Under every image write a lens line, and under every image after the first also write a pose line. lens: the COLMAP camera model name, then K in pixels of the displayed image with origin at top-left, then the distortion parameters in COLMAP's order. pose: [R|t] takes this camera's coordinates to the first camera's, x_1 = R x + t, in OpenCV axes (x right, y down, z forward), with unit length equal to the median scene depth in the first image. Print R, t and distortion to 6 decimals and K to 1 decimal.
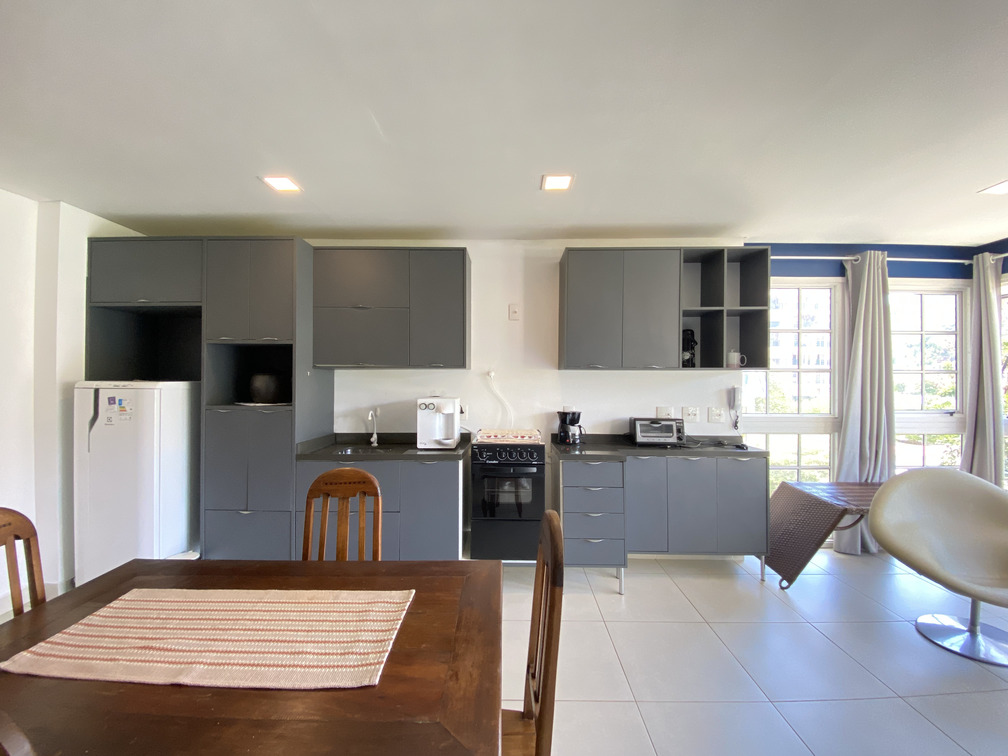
lens RADIAL K [[409.2, 0, 500.7], [0, 409.2, 376.2], [0, 0, 1]] dist [0.018661, -0.019292]
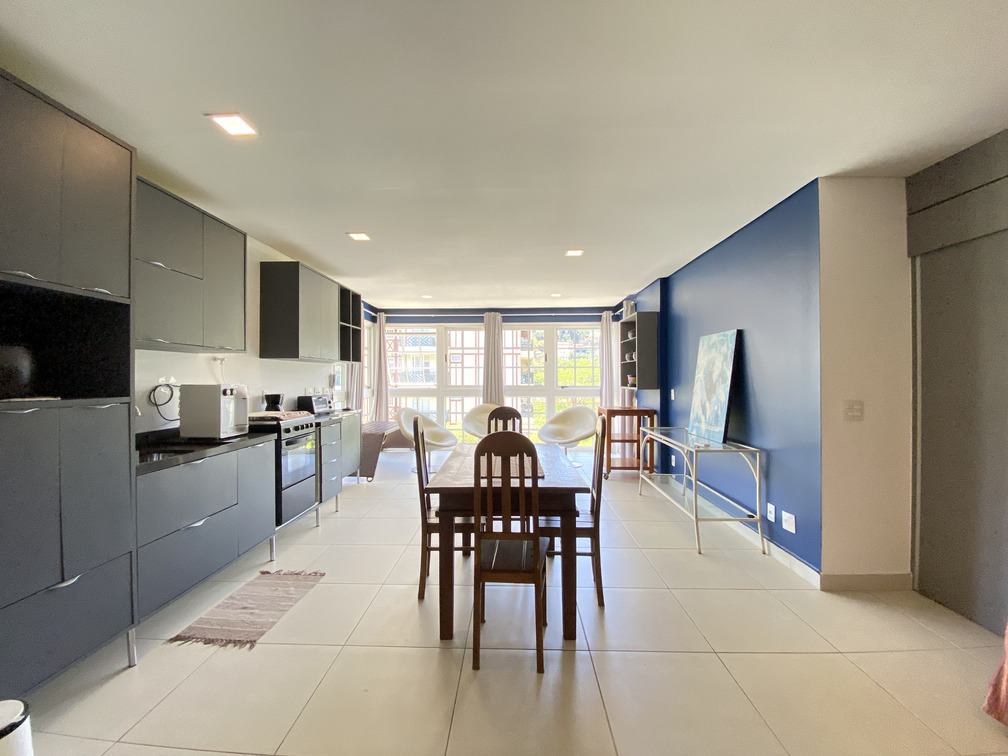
lens RADIAL K [[409.2, 0, 500.7], [0, 409.2, 376.2], [0, 0, 1]] dist [0.018661, -0.019292]
pose [[0.017965, 0.001491, 0.999838, -1.124207], [0.000789, 0.999999, -0.001506, 0.041066], [-0.999838, 0.000816, 0.017964, 0.374248]]
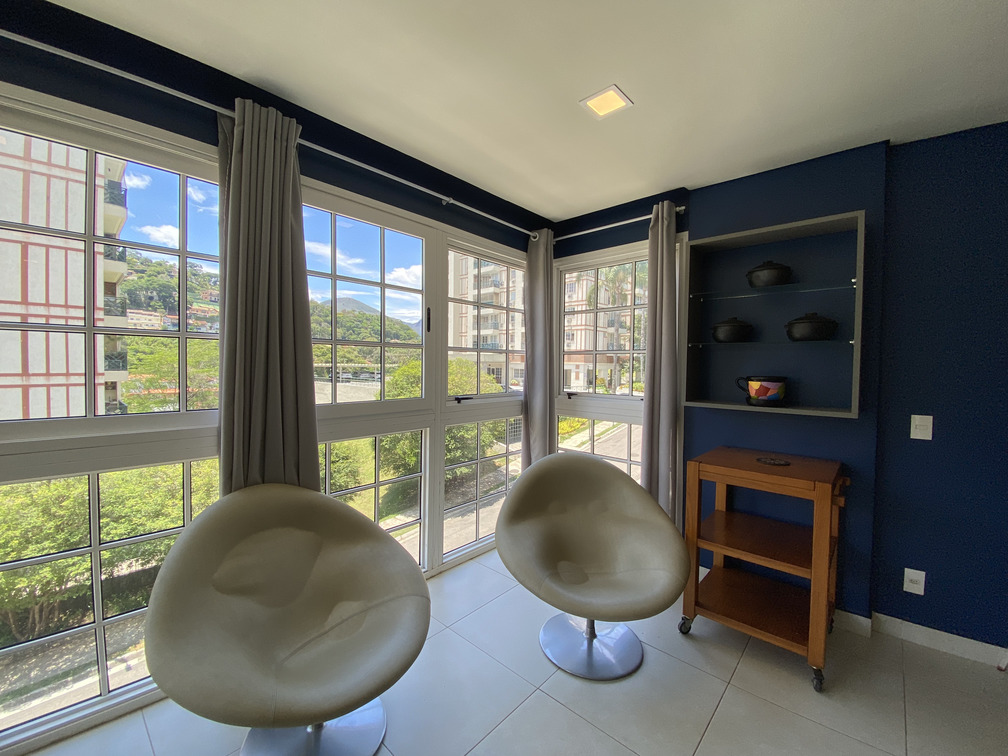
lens RADIAL K [[409.2, 0, 500.7], [0, 409.2, 376.2], [0, 0, 1]] dist [0.018661, -0.019292]
pose [[-0.746302, -0.033167, 0.664780, 0.705655], [-0.015984, 0.999363, 0.031916, 0.016187], [-0.665415, 0.013193, -0.746357, 0.706300]]
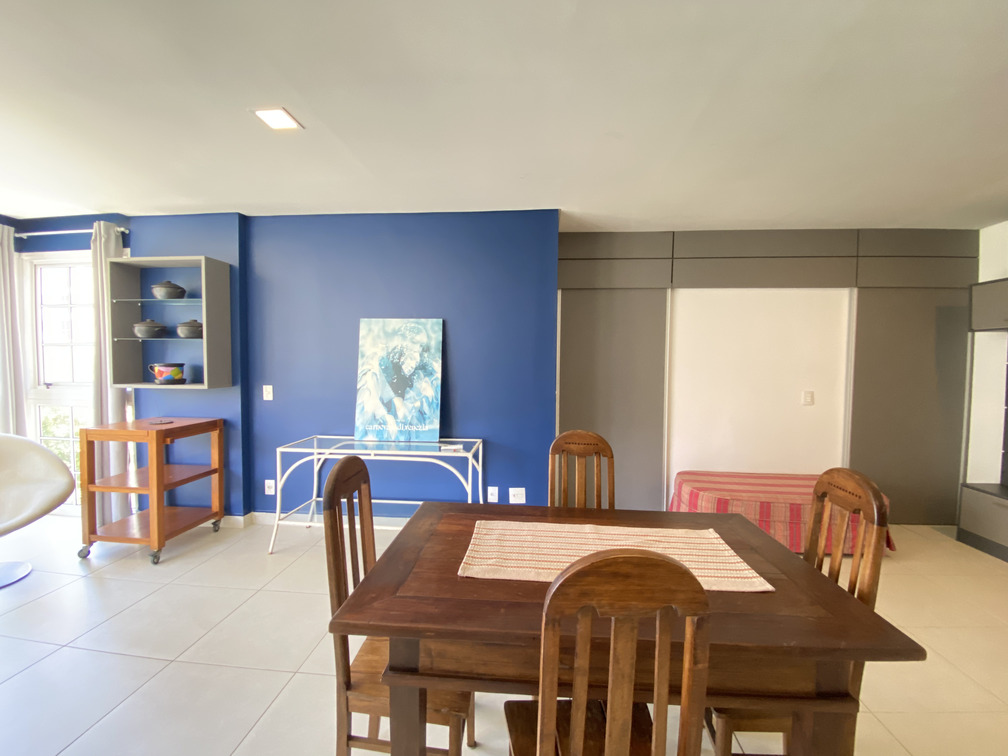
lens RADIAL K [[409.2, 0, 500.7], [0, 409.2, 376.2], [0, 0, 1]] dist [0.018661, -0.019292]
pose [[-0.997453, -0.015479, 0.069624, -0.157269], [-0.012950, 0.999245, 0.036626, 0.016774], [-0.070139, 0.035631, -0.996901, 0.826115]]
